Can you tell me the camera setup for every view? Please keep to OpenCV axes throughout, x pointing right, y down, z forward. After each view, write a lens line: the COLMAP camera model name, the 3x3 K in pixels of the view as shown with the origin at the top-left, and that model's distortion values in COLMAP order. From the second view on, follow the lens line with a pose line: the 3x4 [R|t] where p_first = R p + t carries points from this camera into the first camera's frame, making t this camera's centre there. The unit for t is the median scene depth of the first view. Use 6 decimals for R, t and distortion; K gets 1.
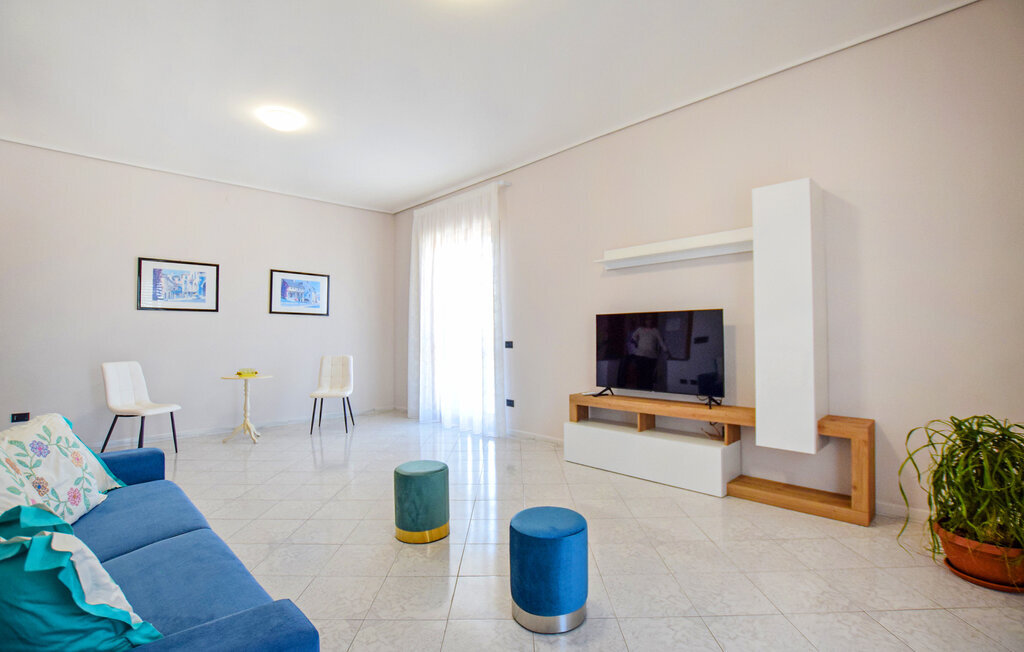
lens RADIAL K [[453.1, 0, 515.0], [0, 453.1, 321.1], [0, 0, 1]] dist [-0.011957, 0.000527]
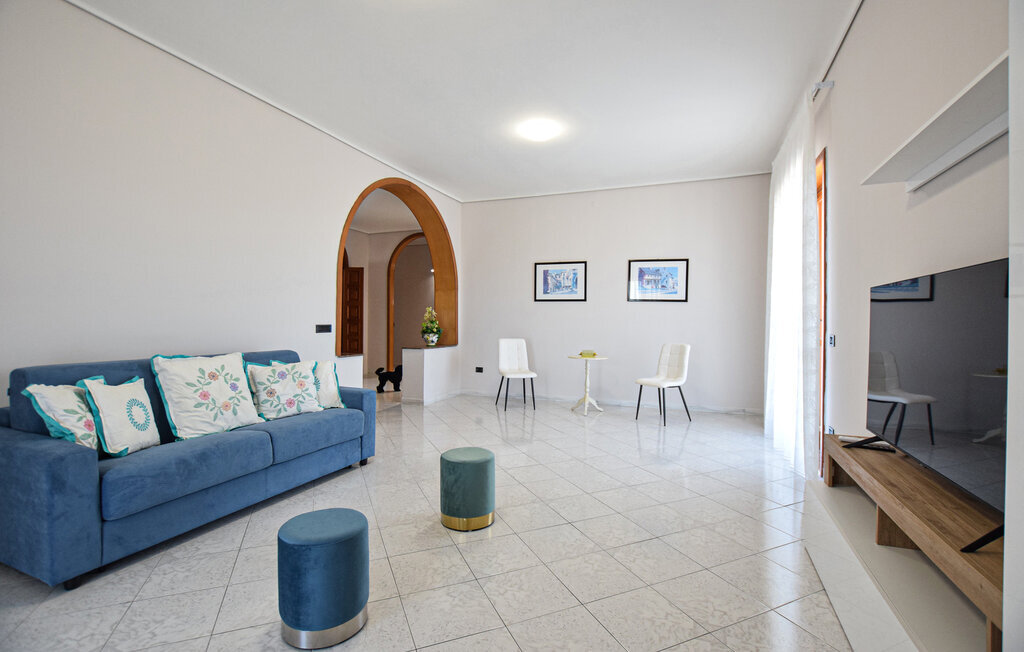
lens RADIAL K [[453.1, 0, 516.9], [0, 453.1, 328.2], [0, 0, 1]] dist [-0.011957, 0.000527]
pose [[0.426333, 0.023277, -0.904267, 0.361953], [0.013547, 0.999392, 0.032112, 0.010032], [0.904465, -0.025940, 0.425759, 0.342033]]
